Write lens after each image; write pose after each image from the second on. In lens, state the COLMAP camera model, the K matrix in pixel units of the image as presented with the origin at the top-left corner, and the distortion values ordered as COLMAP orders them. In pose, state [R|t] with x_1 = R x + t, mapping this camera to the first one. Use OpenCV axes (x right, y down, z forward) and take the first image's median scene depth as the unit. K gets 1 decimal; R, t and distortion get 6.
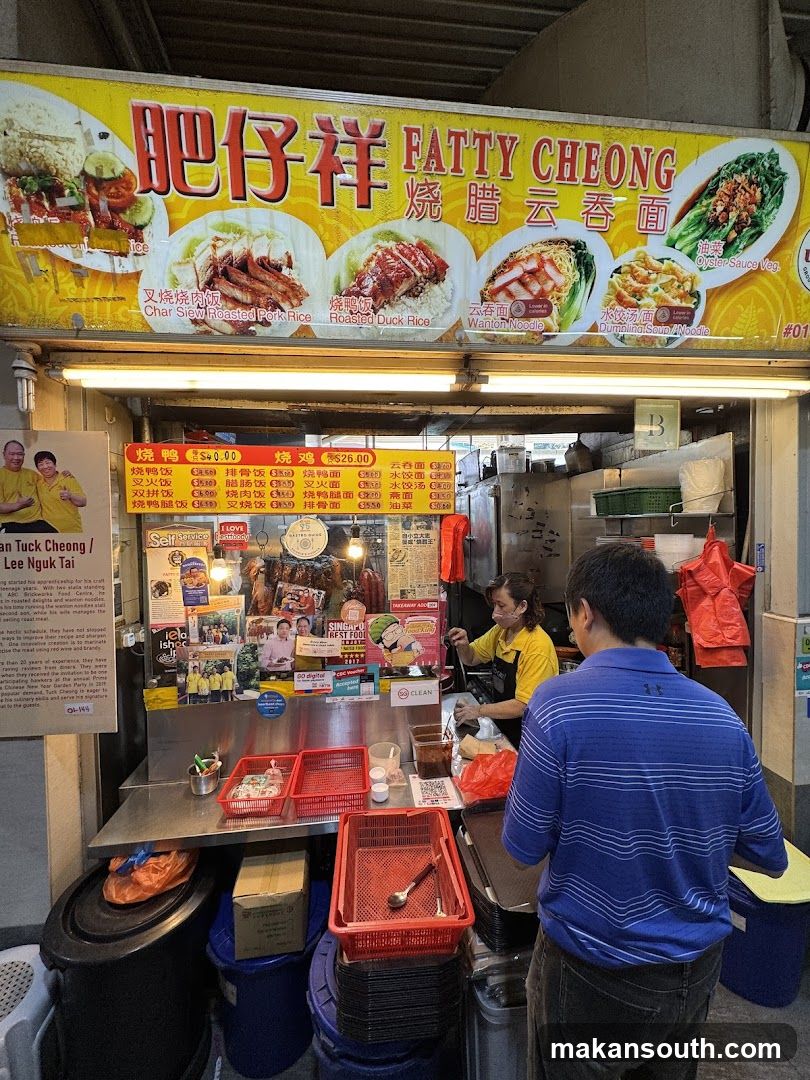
lens RADIAL K [[424.0, 0, 405.0], [0, 424.0, 540.0], [0, 0, 1]] dist [-0.000070, 0.000111]
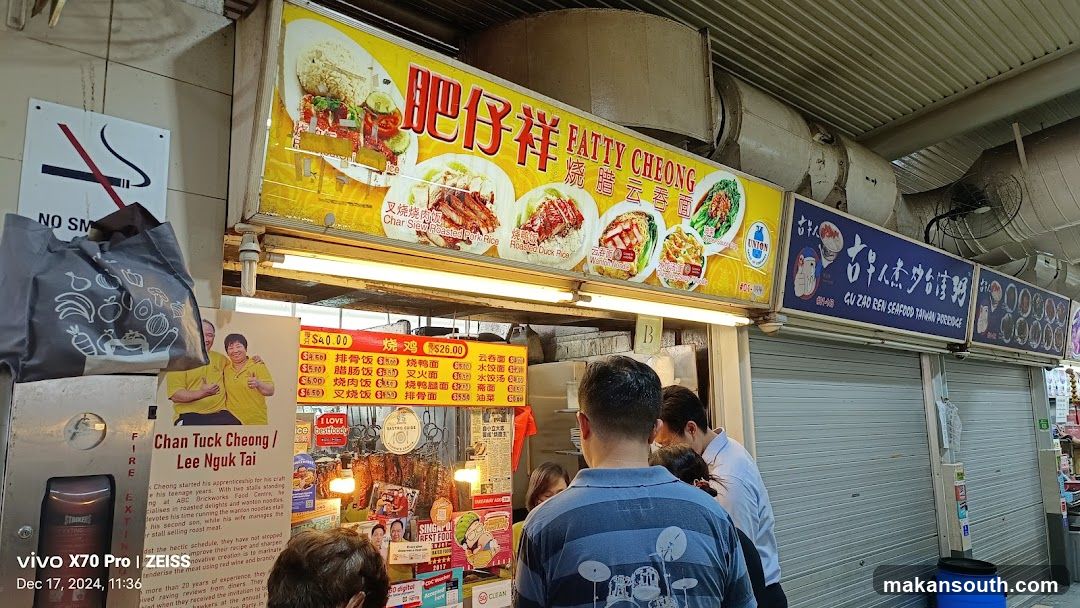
lens RADIAL K [[730.6, 0, 534.3], [0, 730.6, 309.1], [0, 0, 1]] dist [0.046496, 0.000041]
pose [[0.804053, 0.091302, 0.587506, -1.306331], [0.019035, 0.983679, -0.178921, 0.033866], [-0.594253, 0.155045, 0.789192, -0.648091]]
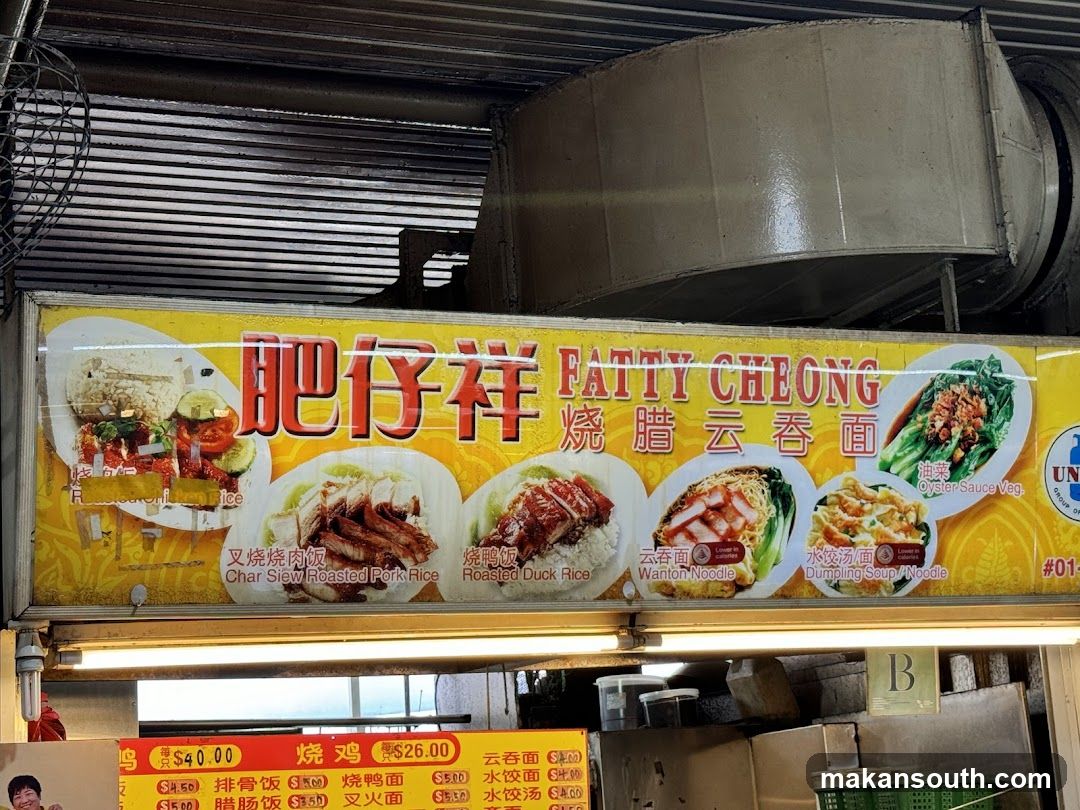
lens RADIAL K [[2086.9, 0, 489.4], [0, 2086.9, 446.8], [0, 0, 1]] dist [0.146938, 0.111795]
pose [[0.958366, 0.011014, 0.285329, -1.123206], [0.054296, 0.973995, -0.219969, 0.045100], [-0.280332, 0.226303, 0.932846, -2.316728]]
